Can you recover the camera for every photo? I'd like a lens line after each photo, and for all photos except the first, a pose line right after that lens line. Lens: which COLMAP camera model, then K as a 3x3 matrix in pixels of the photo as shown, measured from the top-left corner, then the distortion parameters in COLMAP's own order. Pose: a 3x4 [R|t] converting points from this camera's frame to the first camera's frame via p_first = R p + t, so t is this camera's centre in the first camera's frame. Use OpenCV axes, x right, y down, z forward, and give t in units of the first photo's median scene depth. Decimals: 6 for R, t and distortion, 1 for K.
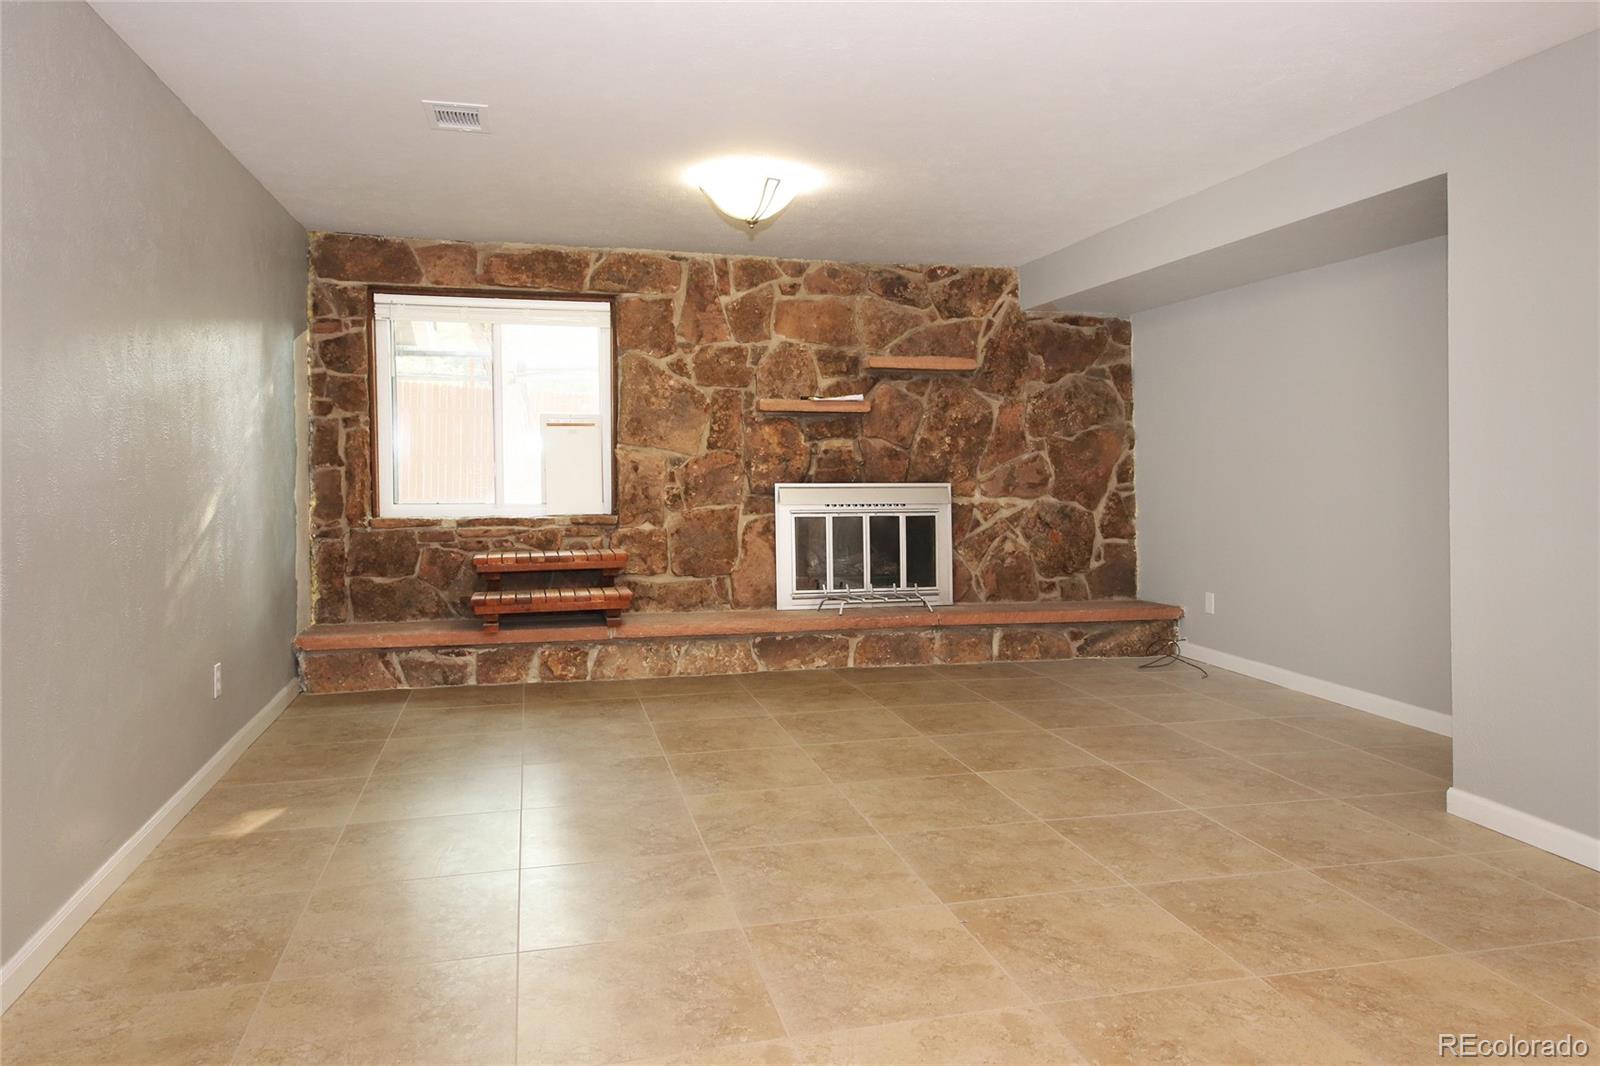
lens RADIAL K [[1113.0, 0, 799.7], [0, 1113.0, 508.3], [0, 0, 1]] dist [0.063892, 0.000381]
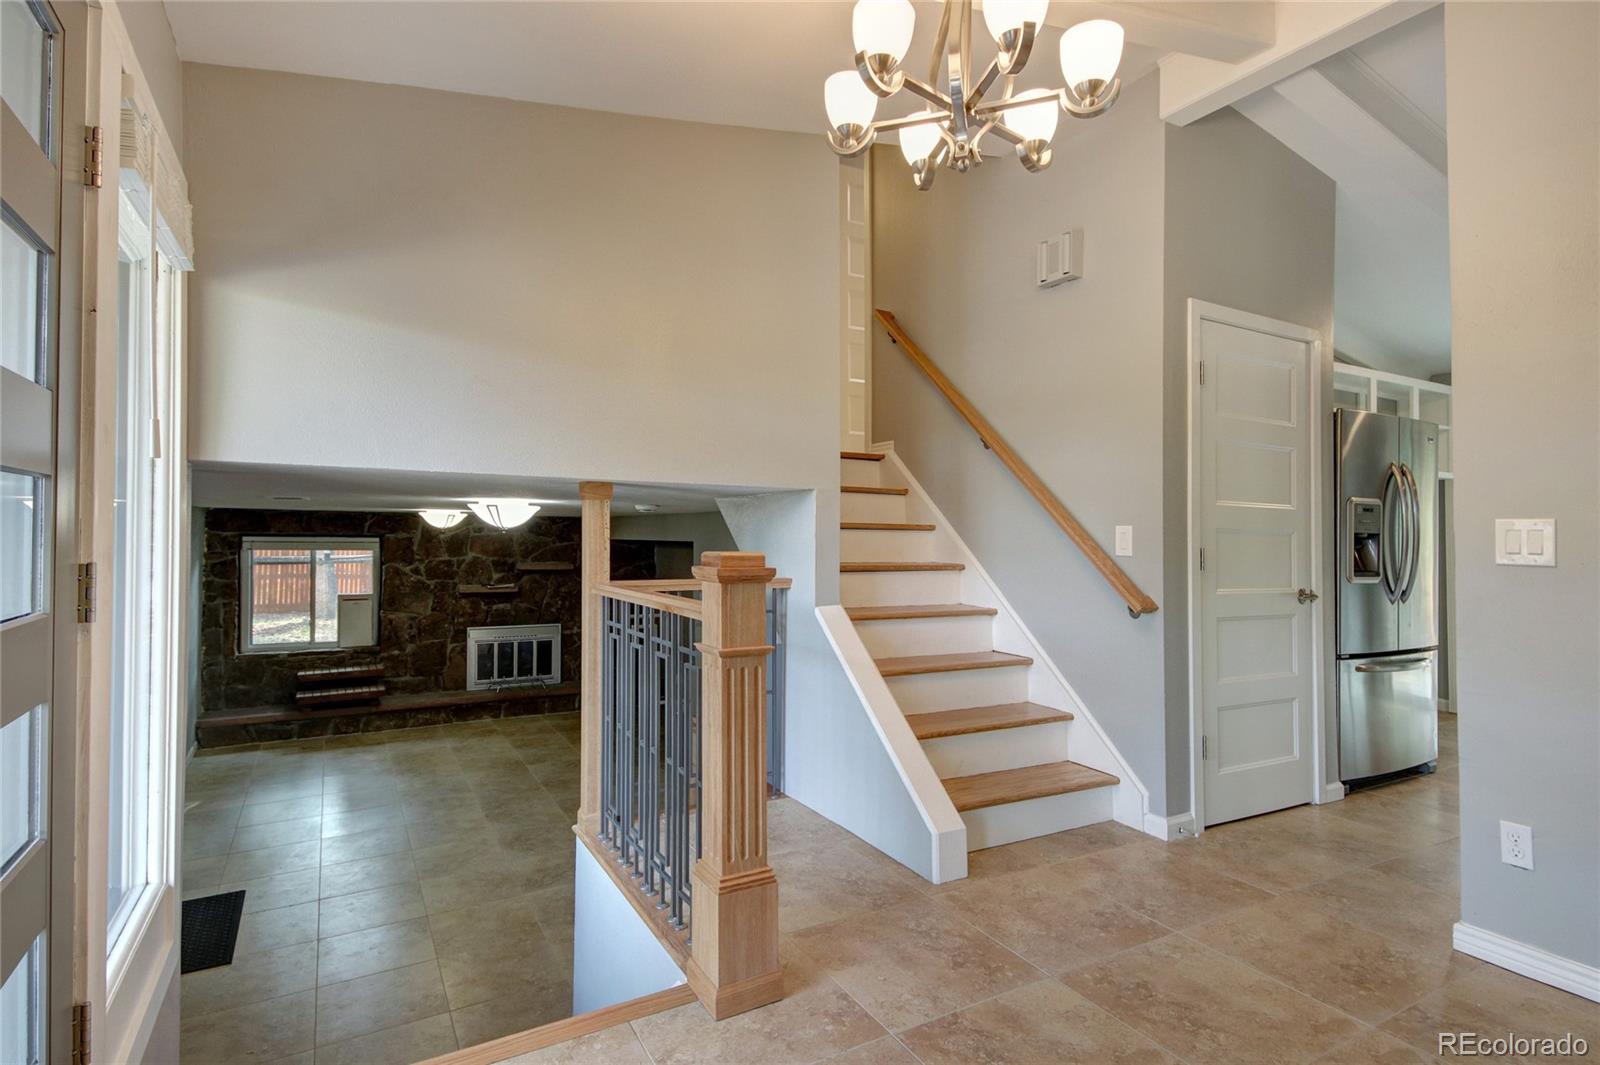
lens RADIAL K [[813.4, 0, 800.0], [0, 813.4, 532.5], [0, 0, 1]] dist [0.030939, -0.000192]
pose [[0.961247, 0.010340, 0.275494, 0.150917], [0.001005, 0.999158, -0.041005, -0.136360], [-0.275686, 0.039692, 0.960428, -0.618896]]
